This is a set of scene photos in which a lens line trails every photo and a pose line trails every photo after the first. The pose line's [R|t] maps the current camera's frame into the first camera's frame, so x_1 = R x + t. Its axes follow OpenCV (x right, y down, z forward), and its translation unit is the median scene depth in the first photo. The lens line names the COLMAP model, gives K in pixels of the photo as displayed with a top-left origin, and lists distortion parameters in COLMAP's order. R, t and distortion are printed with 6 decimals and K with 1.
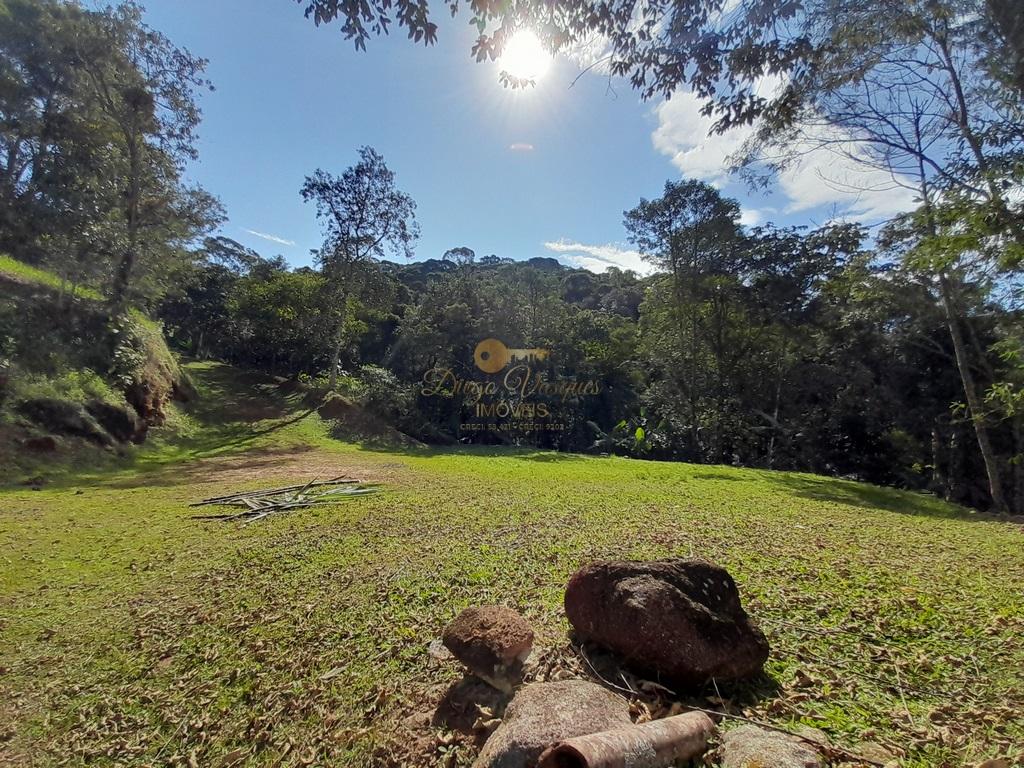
lens RADIAL K [[402.7, 0, 519.9], [0, 402.7, 388.9], [0, 0, 1]] dist [0.021805, -0.018410]
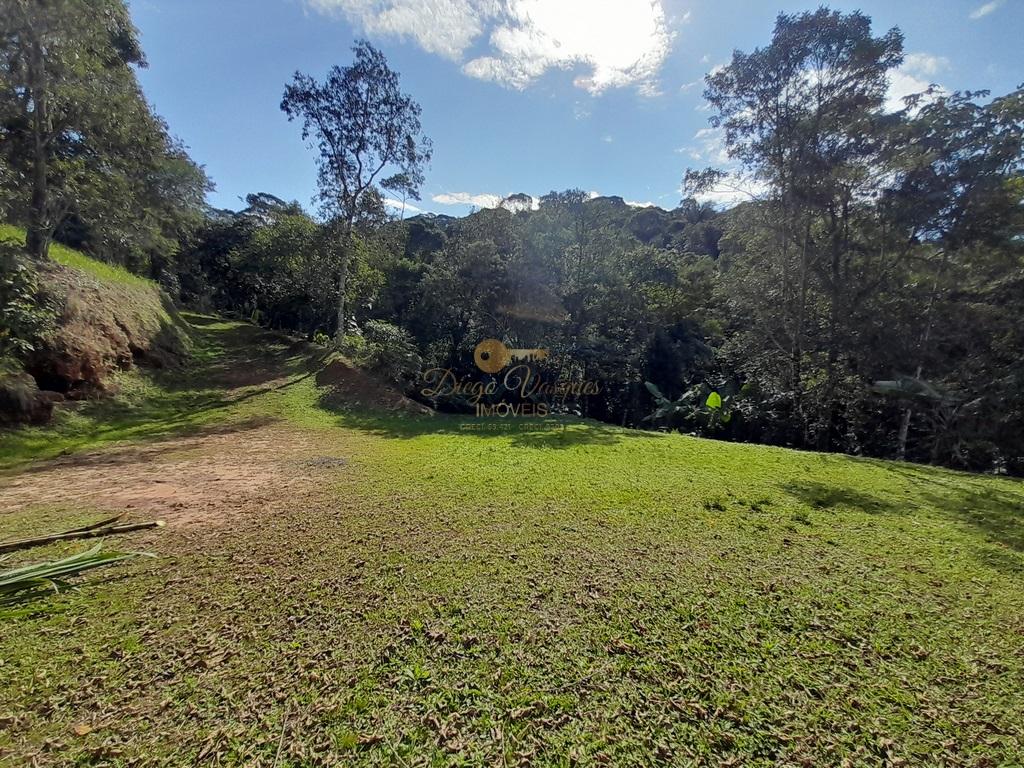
lens RADIAL K [[402.9, 0, 507.1], [0, 402.9, 401.8], [0, 0, 1]] dist [0.022211, -0.019020]
pose [[0.983869, 0.005318, -0.178814, 0.048964], [0.019822, 0.990162, 0.138513, -0.001133], [0.177791, -0.139823, 0.974084, 0.182530]]
